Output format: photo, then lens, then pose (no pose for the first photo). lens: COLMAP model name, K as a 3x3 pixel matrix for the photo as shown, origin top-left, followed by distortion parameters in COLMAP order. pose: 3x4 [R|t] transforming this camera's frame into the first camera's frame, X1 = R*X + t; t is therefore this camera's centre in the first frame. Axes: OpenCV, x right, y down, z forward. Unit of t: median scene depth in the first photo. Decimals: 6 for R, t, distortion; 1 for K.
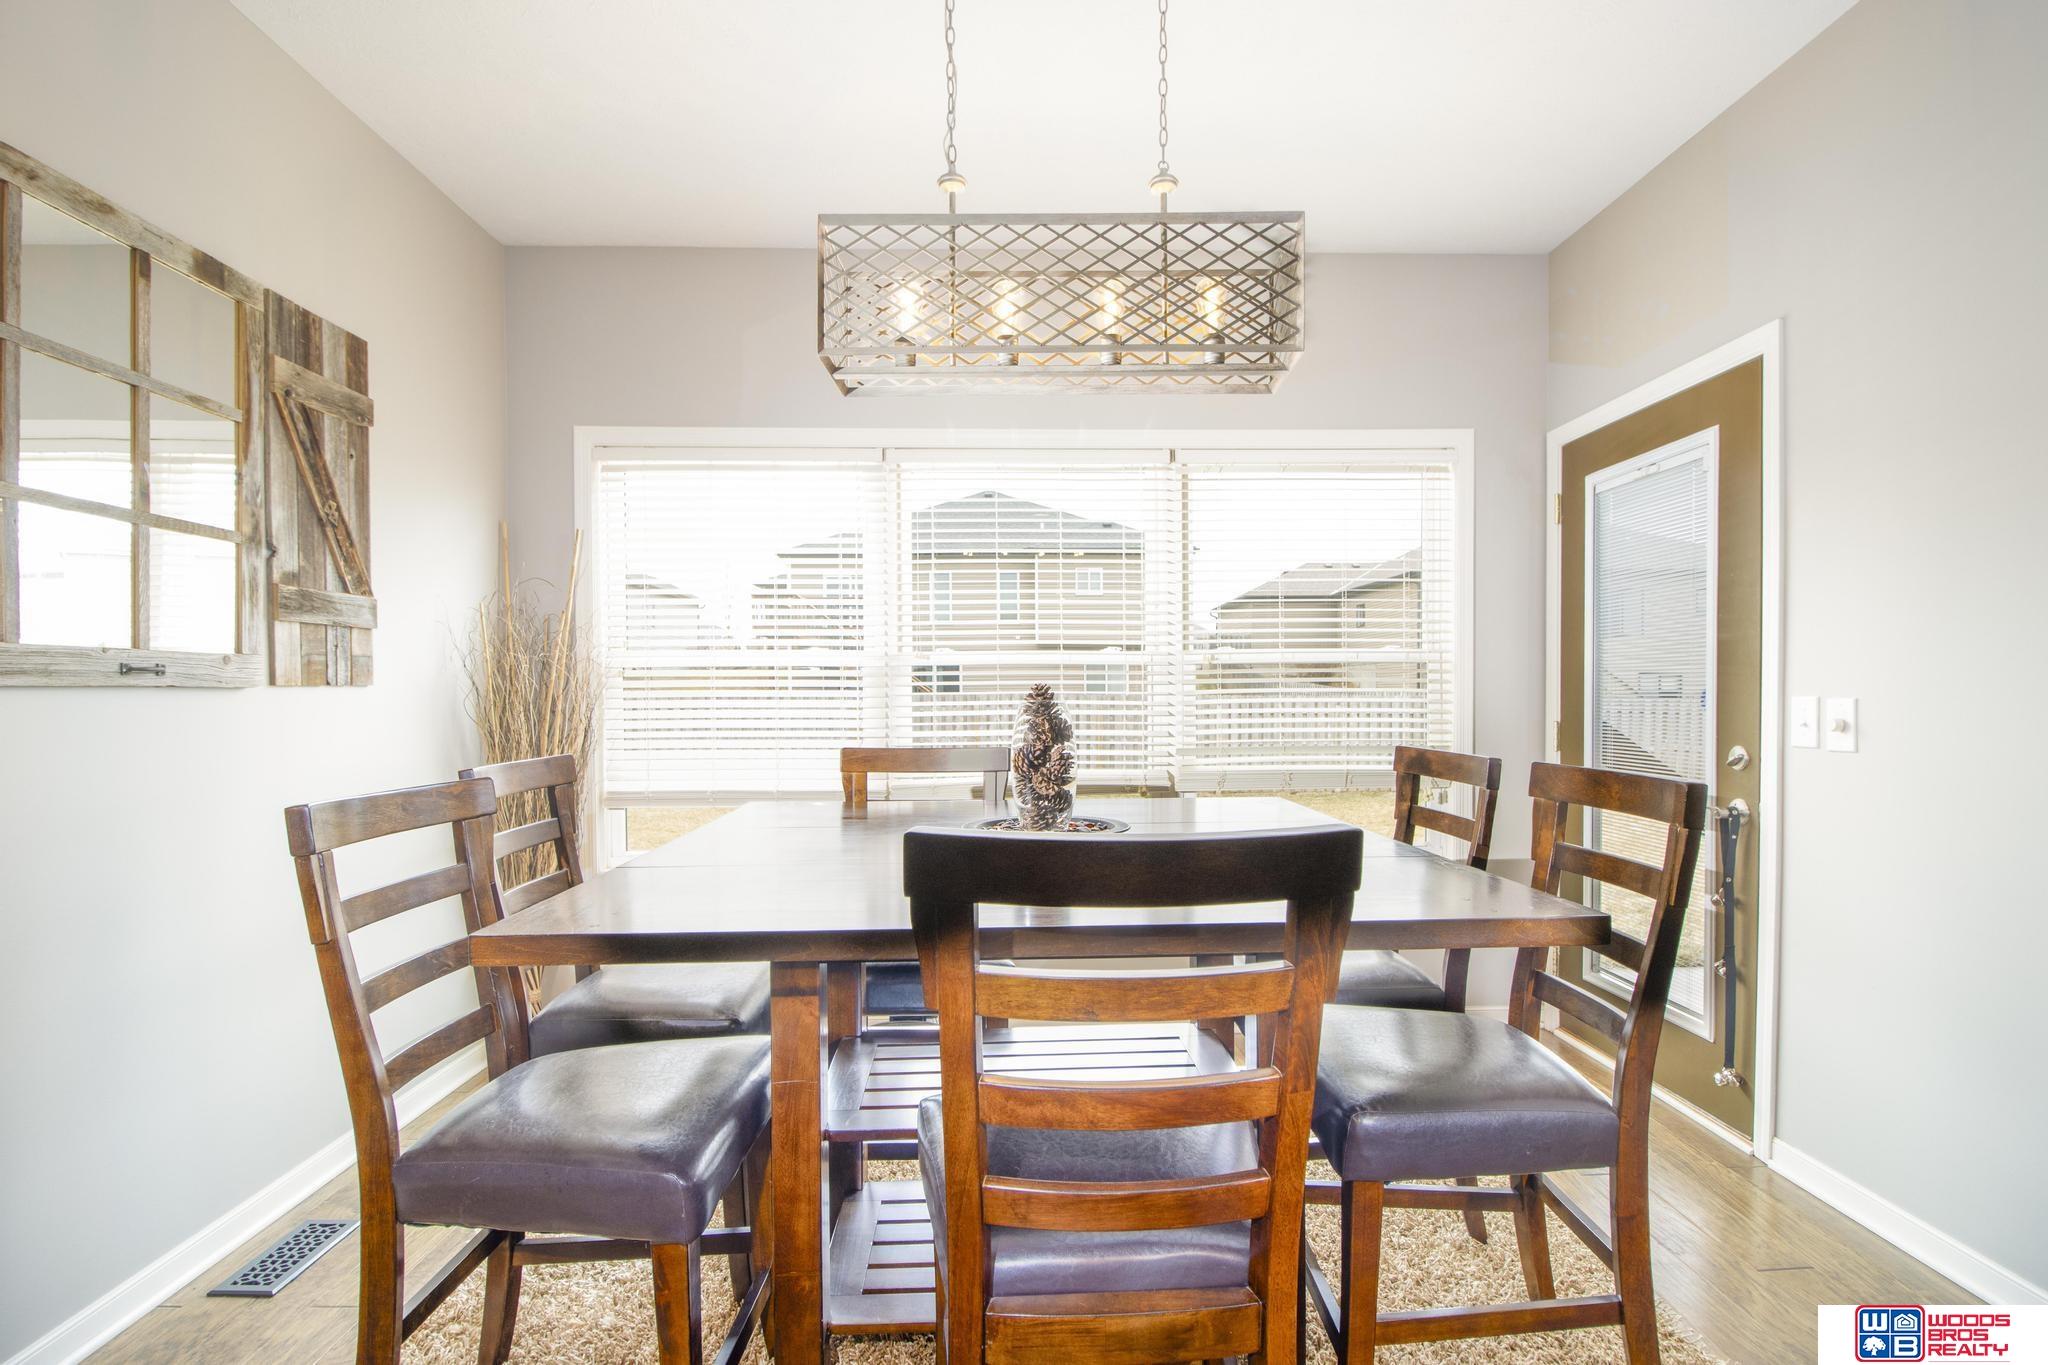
lens RADIAL K [[981.5, 0, 1059.3], [0, 981.5, 710.2], [0, 0, 1]] dist [-0.001313, -0.000732]
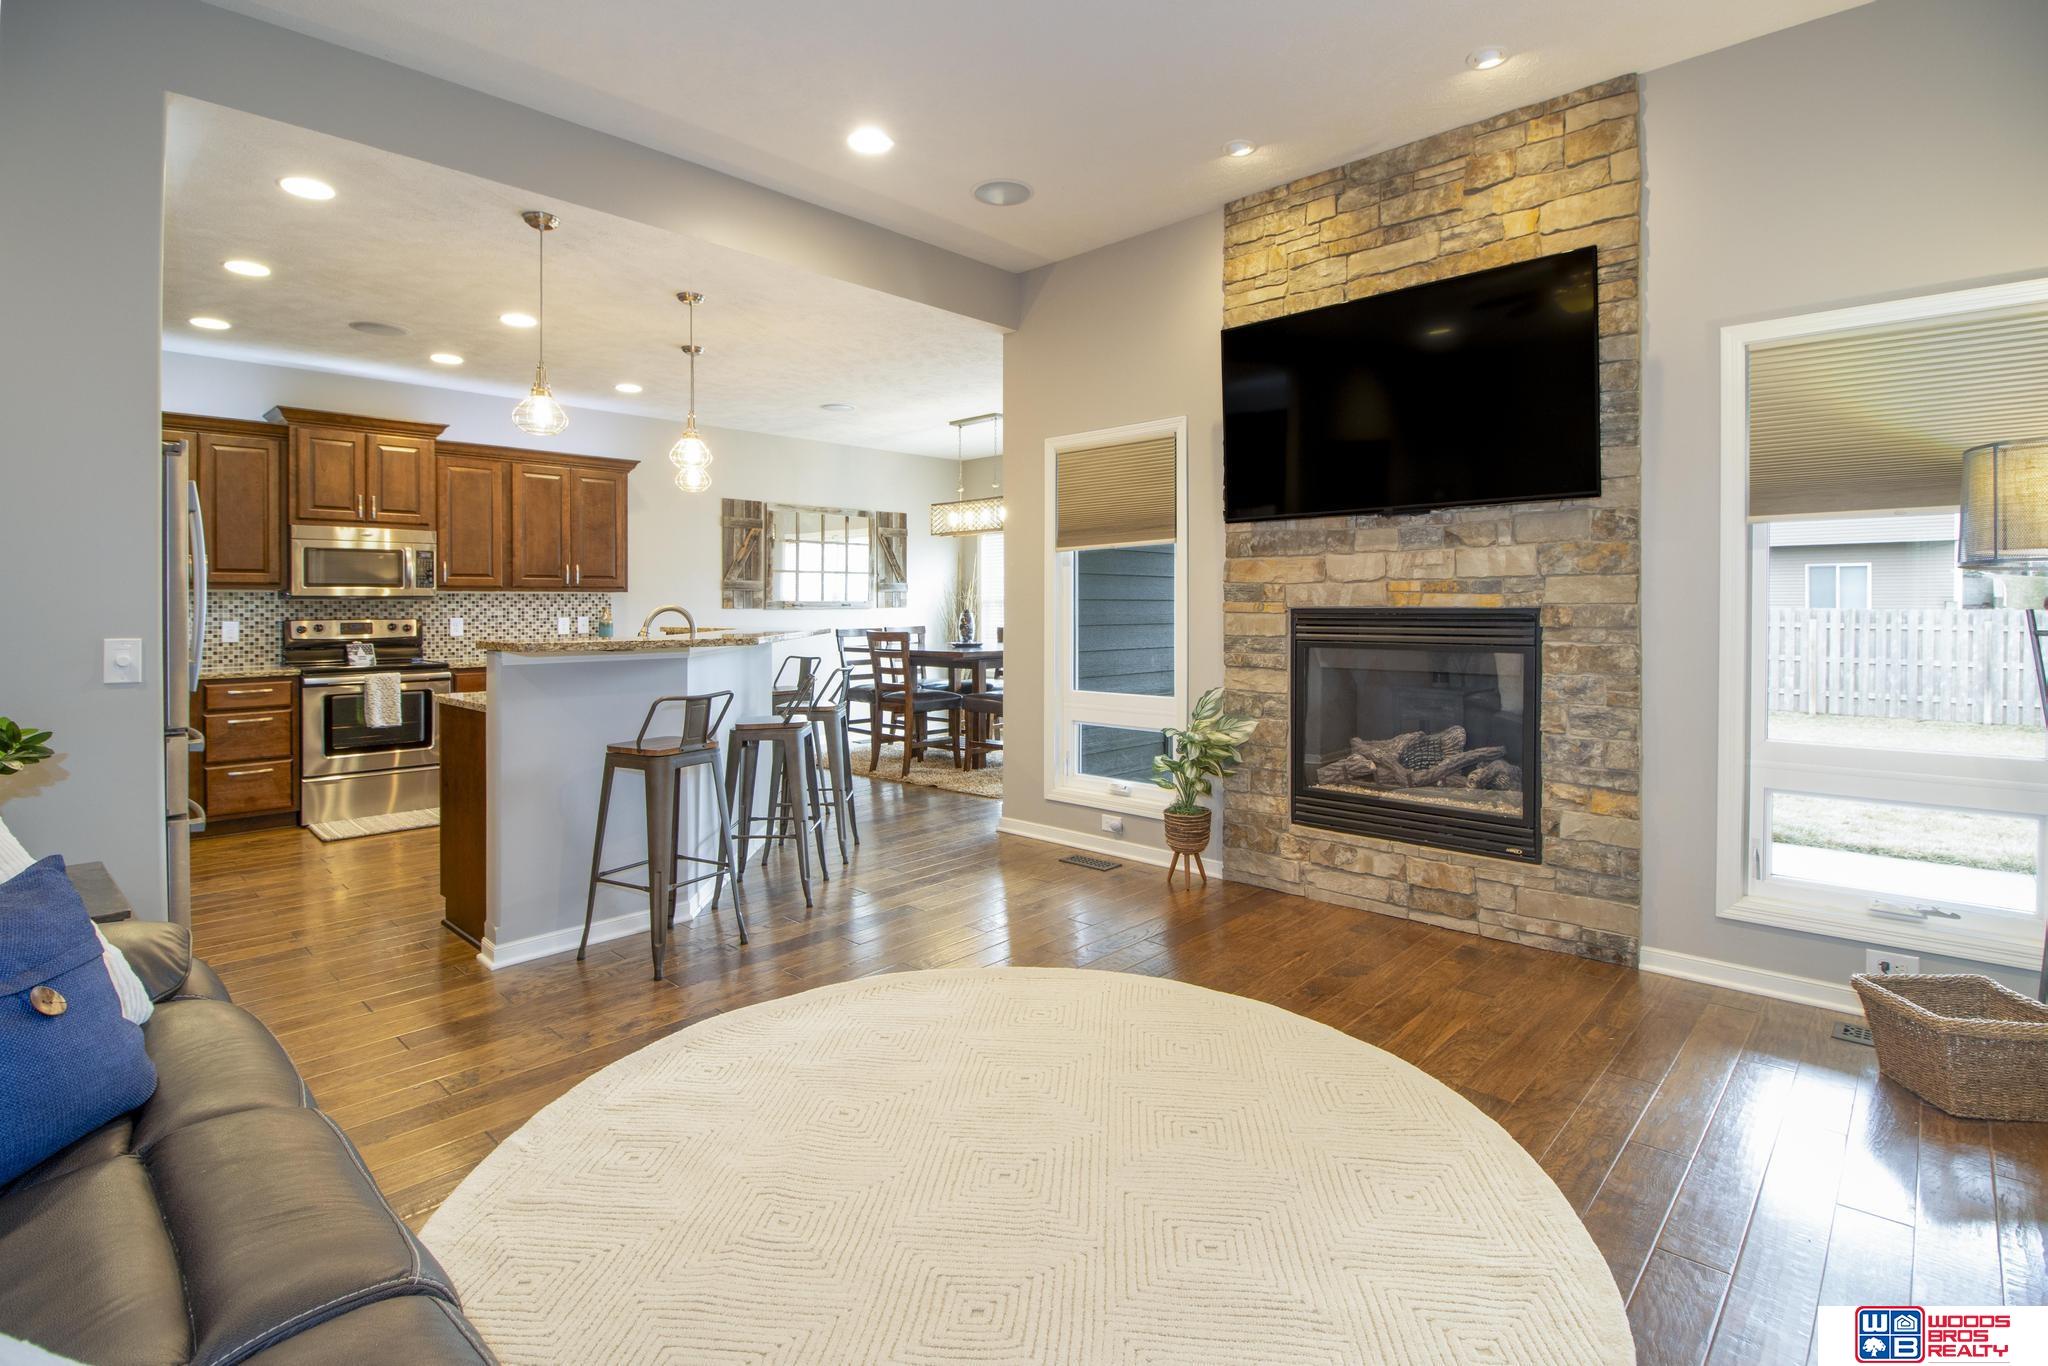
lens RADIAL K [[985.2, 0, 1037.9], [0, 985.2, 607.5], [0, 0, 1]] dist [0.017259, -0.029737]
pose [[0.695808, -0.000371, -0.718227, 2.375867], [-0.010974, 0.999878, -0.011148, 0.010344], [0.718144, 0.015638, 0.695719, -1.243850]]
